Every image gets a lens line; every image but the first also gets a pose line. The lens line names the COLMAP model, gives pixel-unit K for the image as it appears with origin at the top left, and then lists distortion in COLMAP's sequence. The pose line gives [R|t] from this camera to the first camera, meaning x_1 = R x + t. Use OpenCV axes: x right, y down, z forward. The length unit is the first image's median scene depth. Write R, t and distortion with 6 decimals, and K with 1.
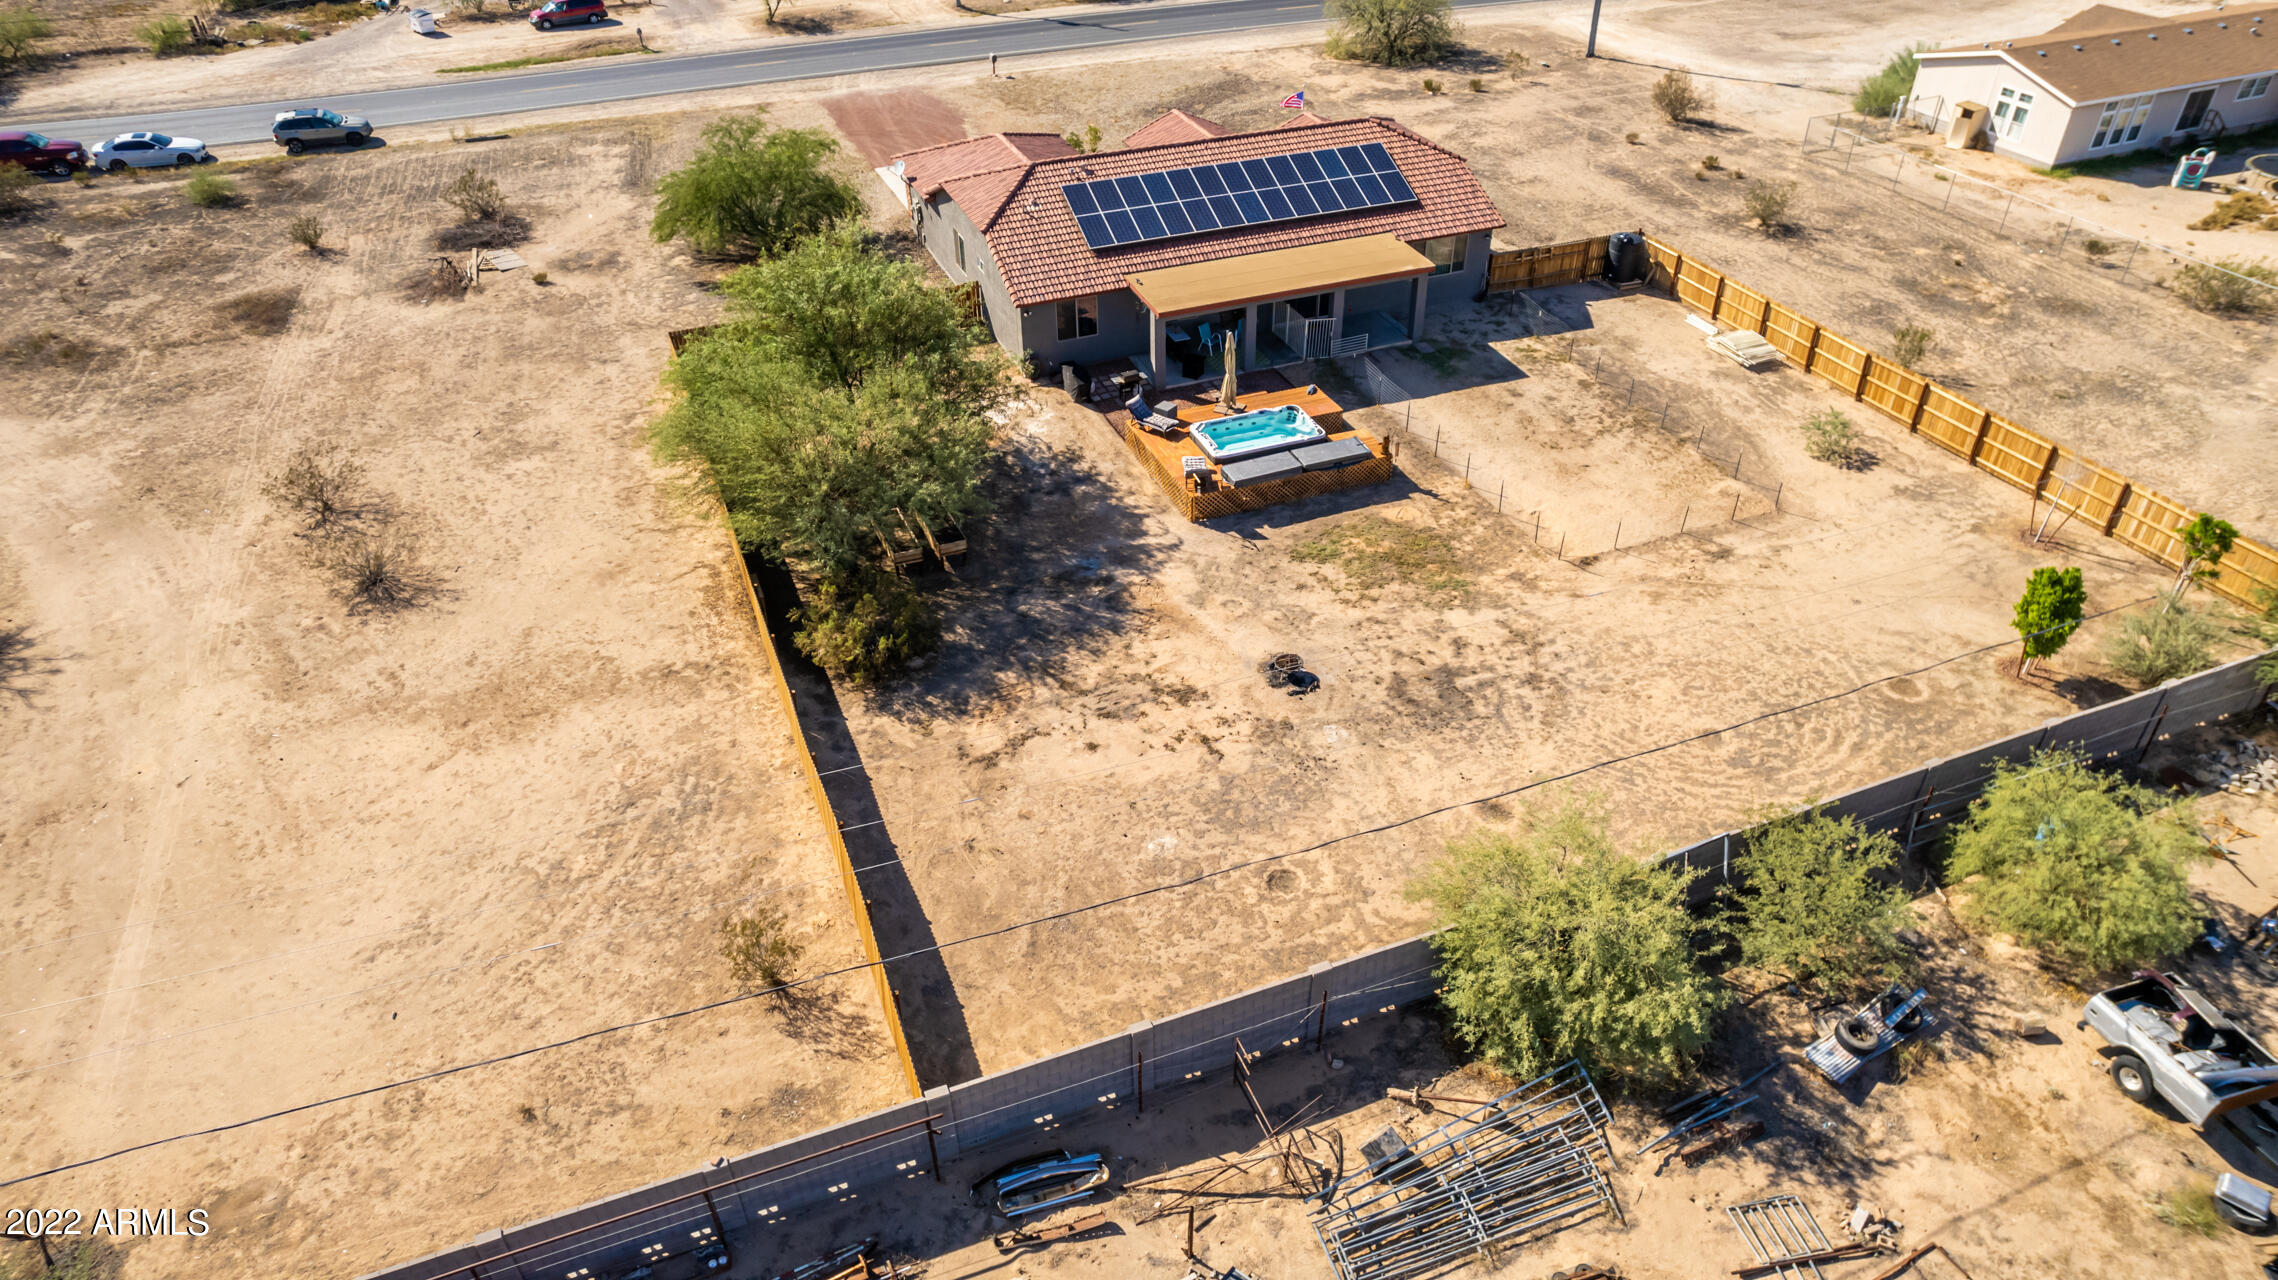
lens RADIAL K [[1456.5, 0, 1147.8], [0, 1456.5, 656.5], [0, 0, 1]] dist [-0.071489, 0.062371]
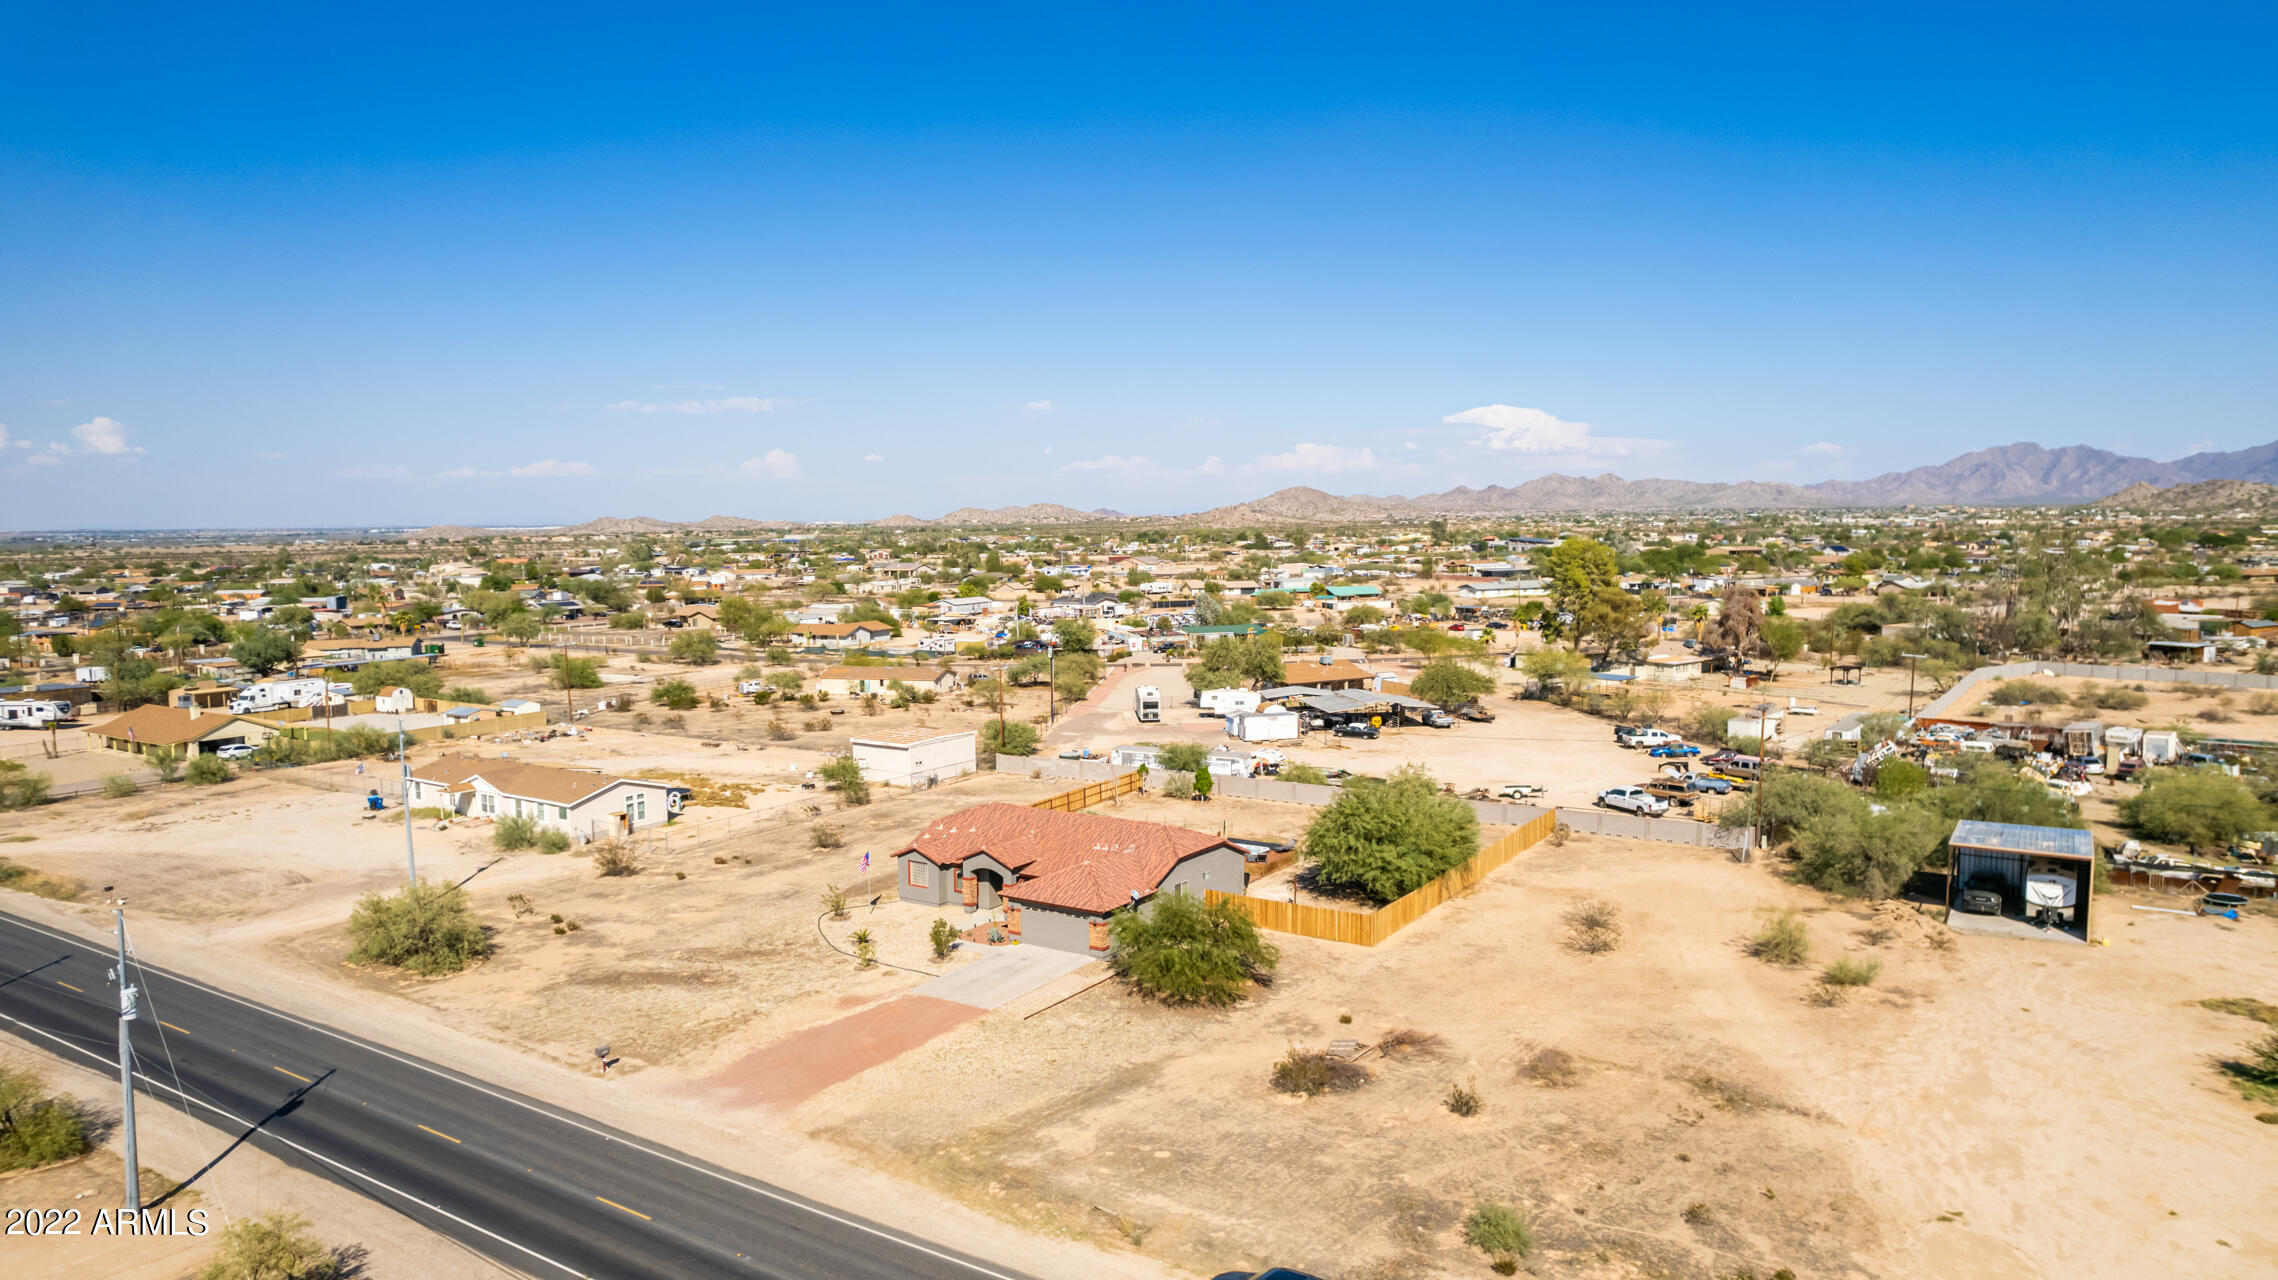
lens RADIAL K [[1456.5, 0, 1147.8], [0, 1456.5, 670.6], [0, 0, 1]] dist [-0.071489, 0.062371]
pose [[-0.572737, -0.071230, 0.816639, -1.620055], [0.502991, 0.756094, 0.418714, -1.342085], [-0.647281, 0.650575, -0.397215, 1.752701]]
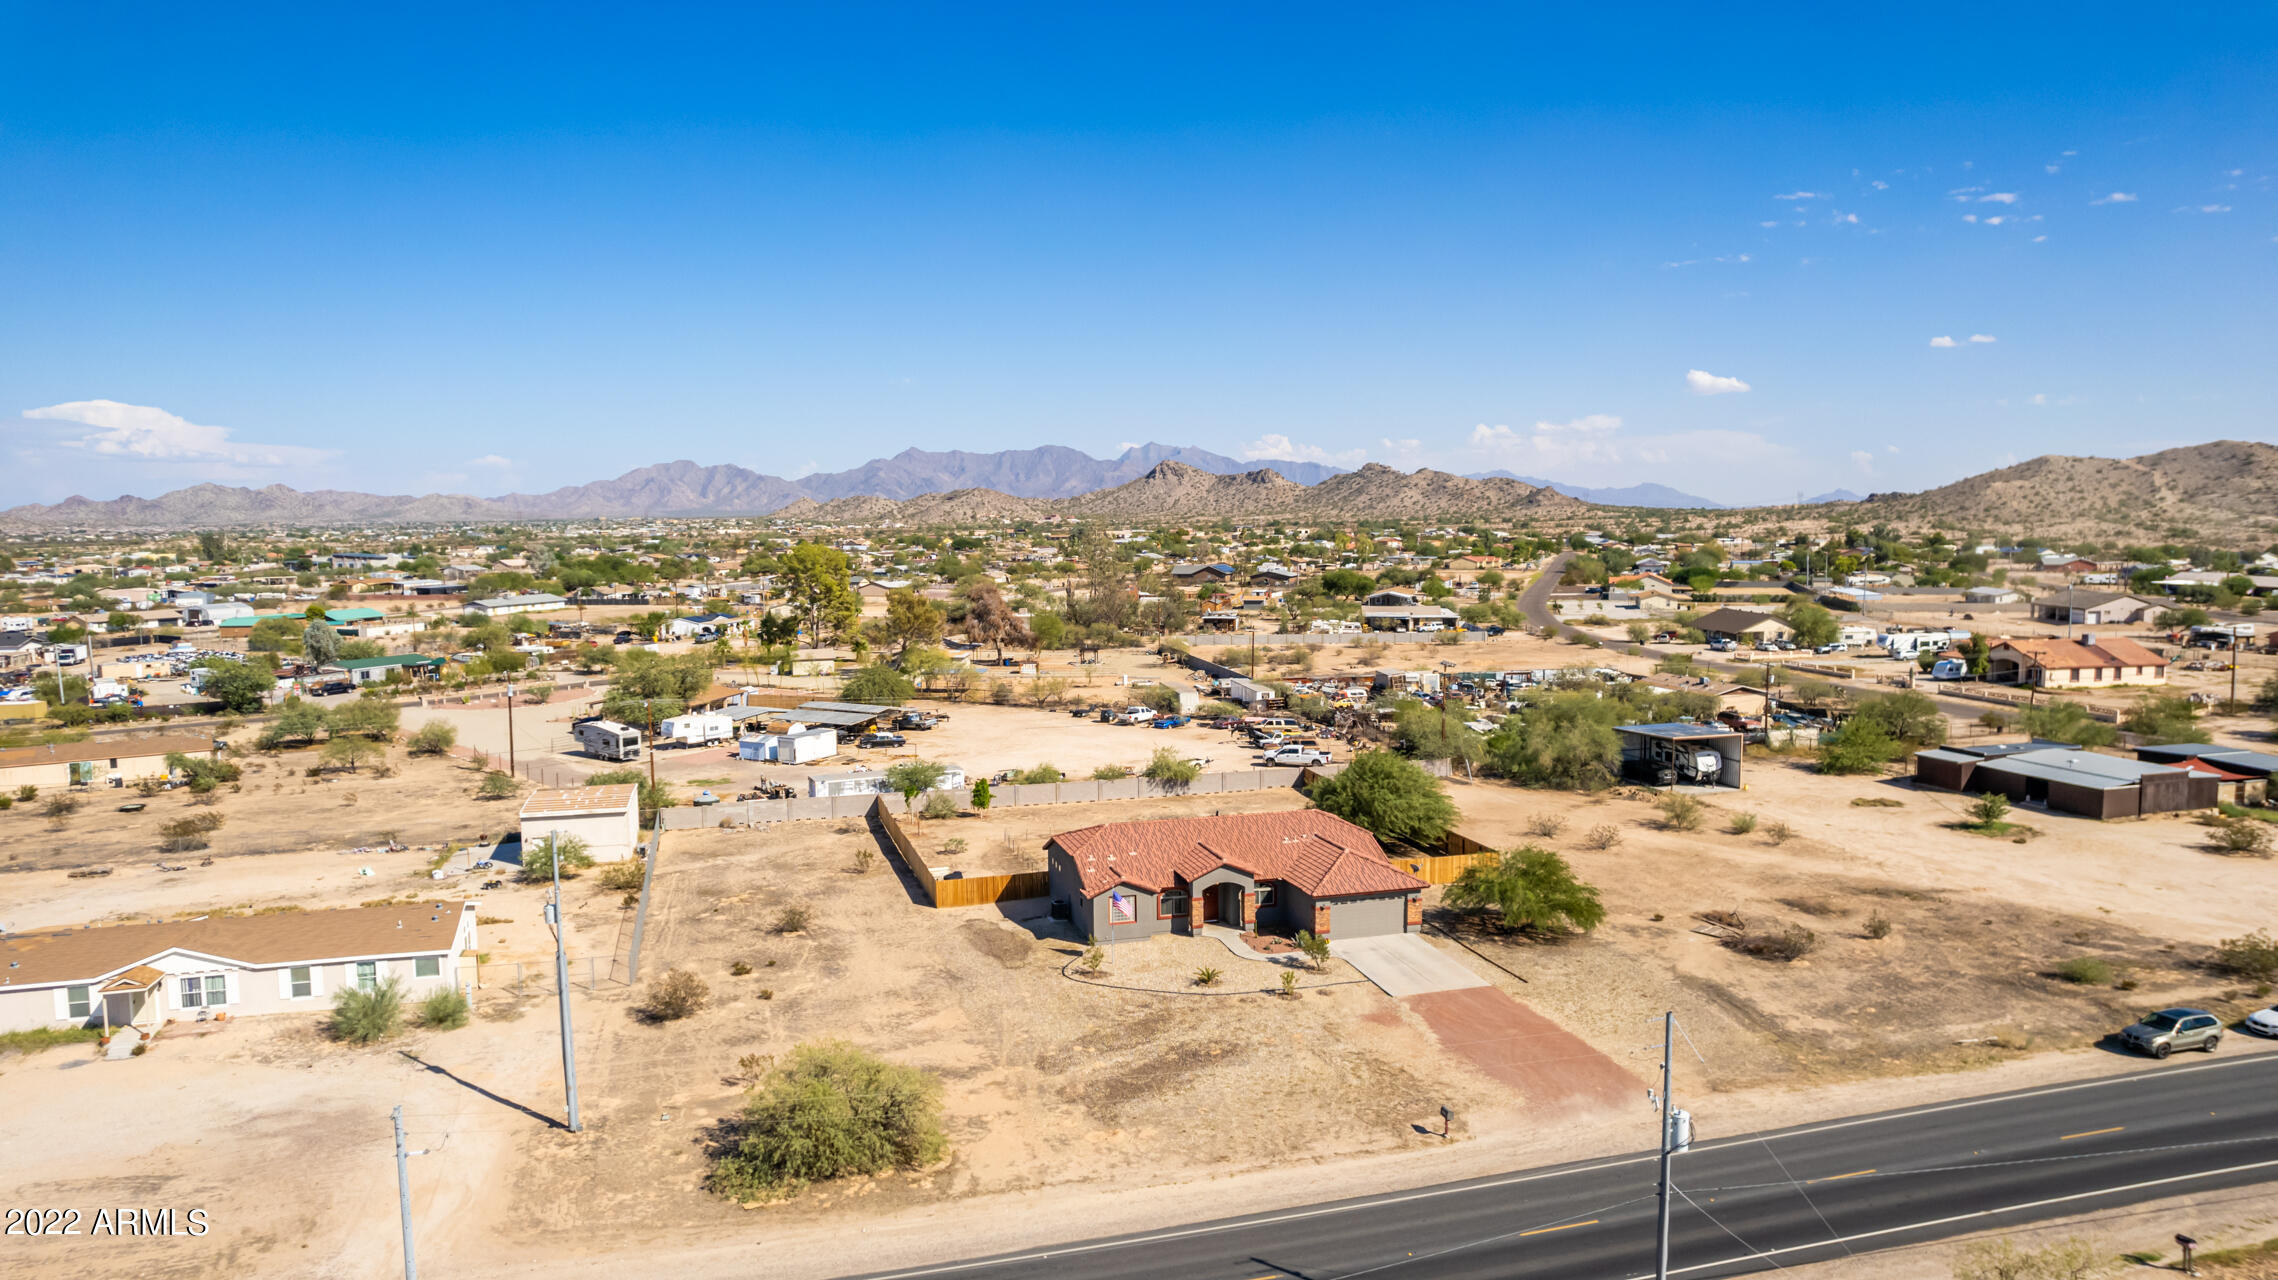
lens RADIAL K [[1456.5, 0, 1148.5], [0, 1456.5, 651.4], [0, 0, 1]] dist [-0.071489, 0.062371]
pose [[-0.994890, 0.009254, 0.100544, -0.065790], [0.074220, 0.742151, 0.666110, -1.879224], [-0.068454, 0.670168, -0.739045, 2.449319]]
